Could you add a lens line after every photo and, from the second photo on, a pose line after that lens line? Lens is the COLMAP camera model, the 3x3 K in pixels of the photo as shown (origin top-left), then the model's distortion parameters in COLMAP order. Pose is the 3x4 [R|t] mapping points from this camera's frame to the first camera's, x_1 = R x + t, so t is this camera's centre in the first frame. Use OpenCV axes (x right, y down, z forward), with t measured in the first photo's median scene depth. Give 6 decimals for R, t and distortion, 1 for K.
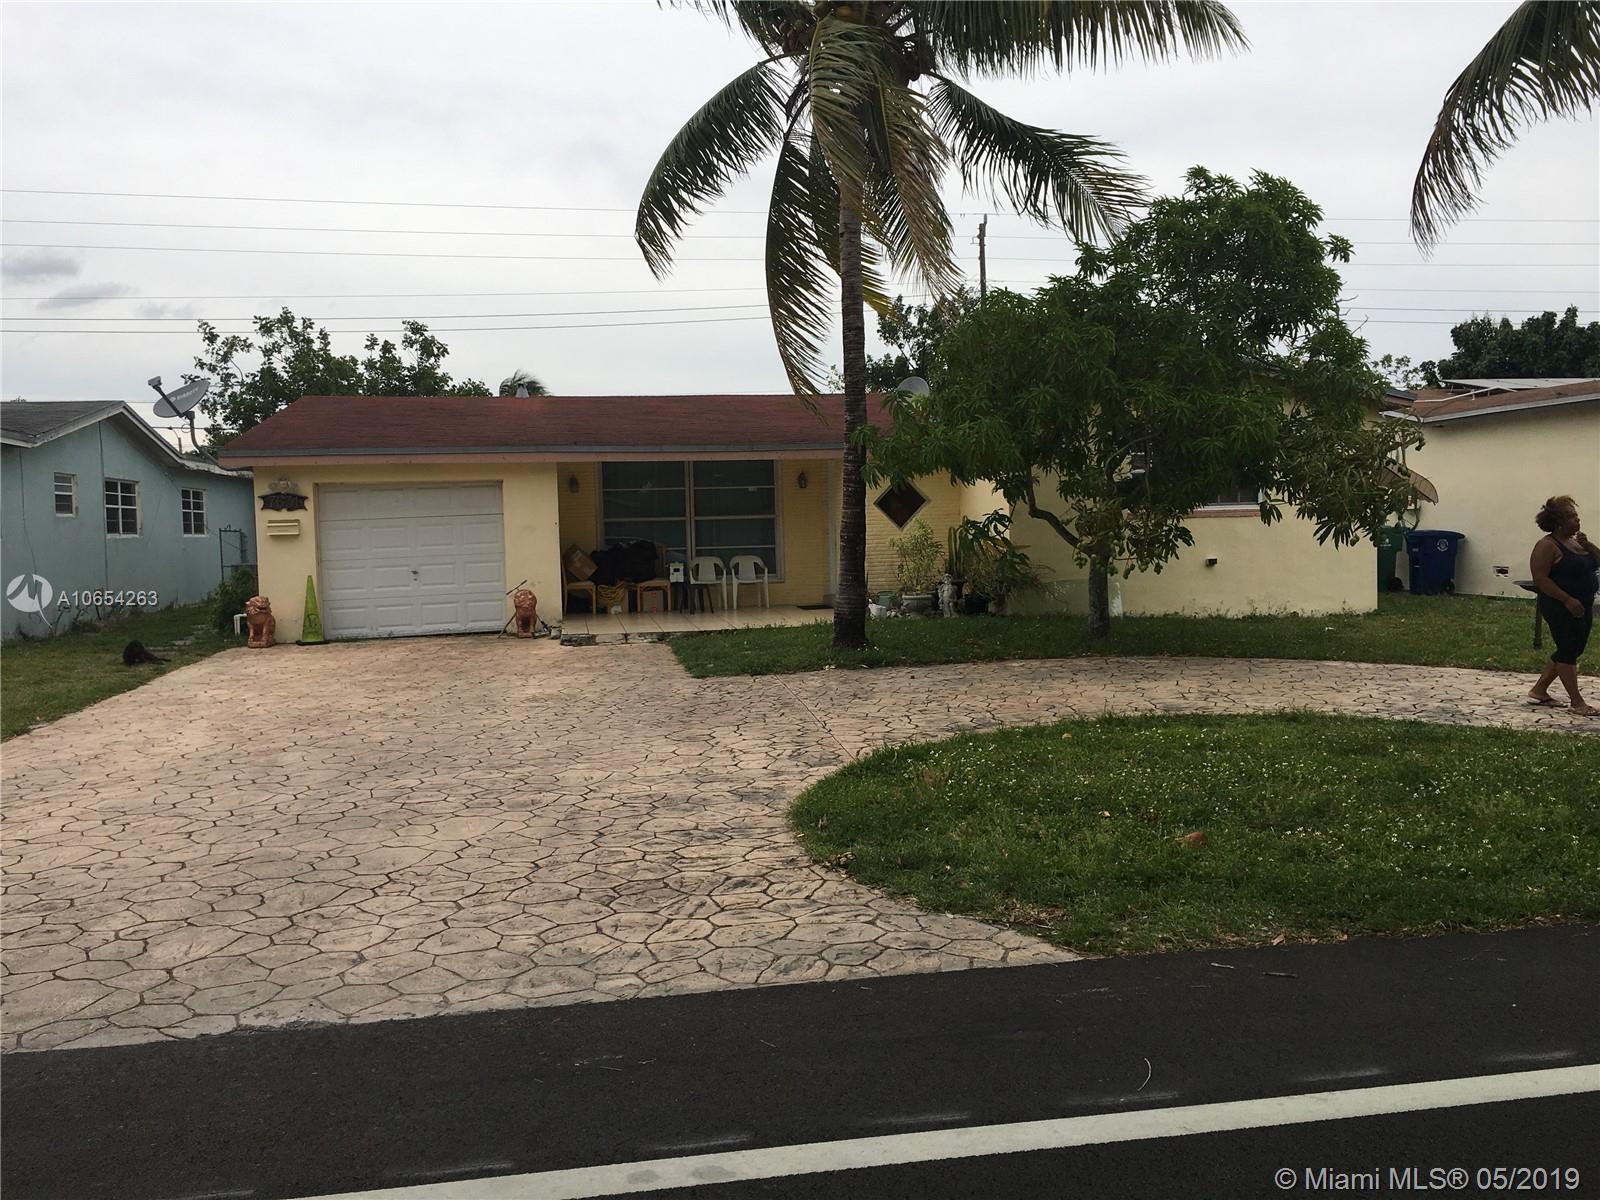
lens RADIAL K [[1356.9, 0, 791.0], [0, 1356.9, 592.5], [0, 0, 1]] dist [0.093464, -0.136603]
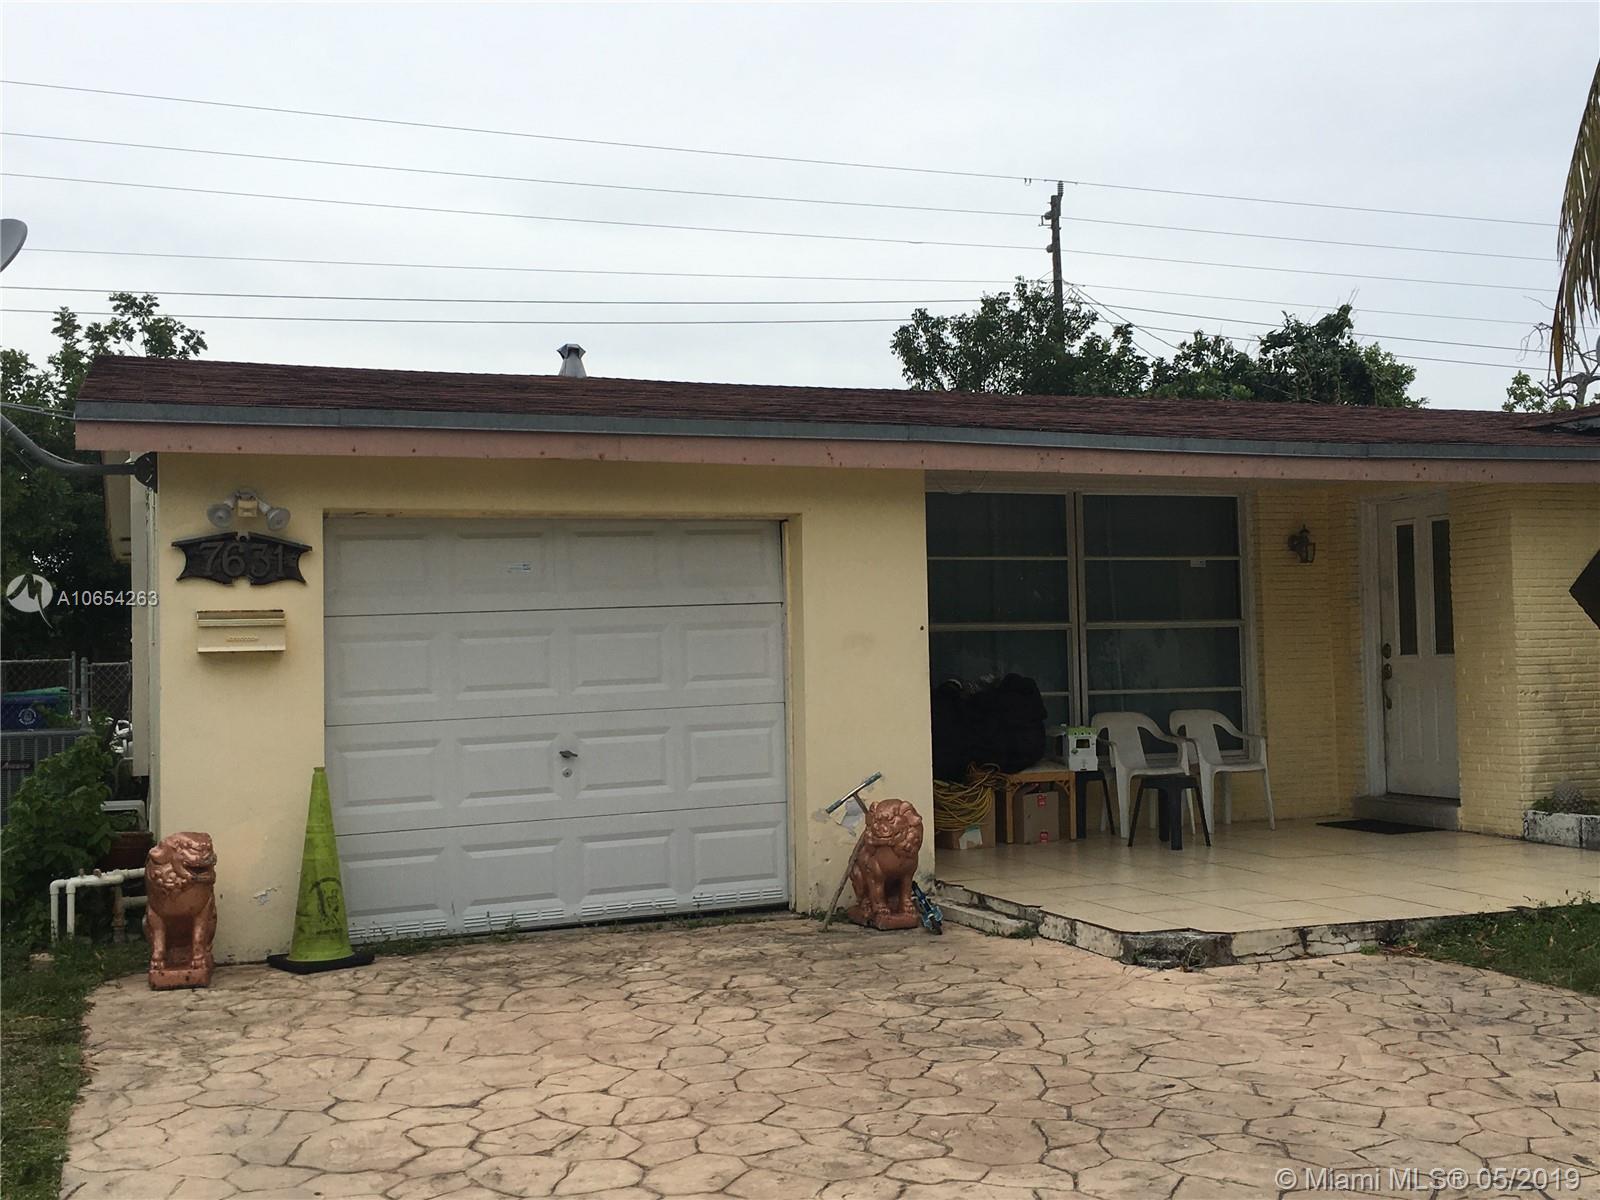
lens RADIAL K [[1745.6, 0, 800.0], [0, 1745.6, 600.0], [0, 0, 1]] dist [0.030919, 0.012289]
pose [[0.978990, 0.012150, 0.203545, -0.311569], [0.006387, 0.995906, -0.090172, -0.013496], [-0.203807, 0.089578, 0.974904, 0.514338]]
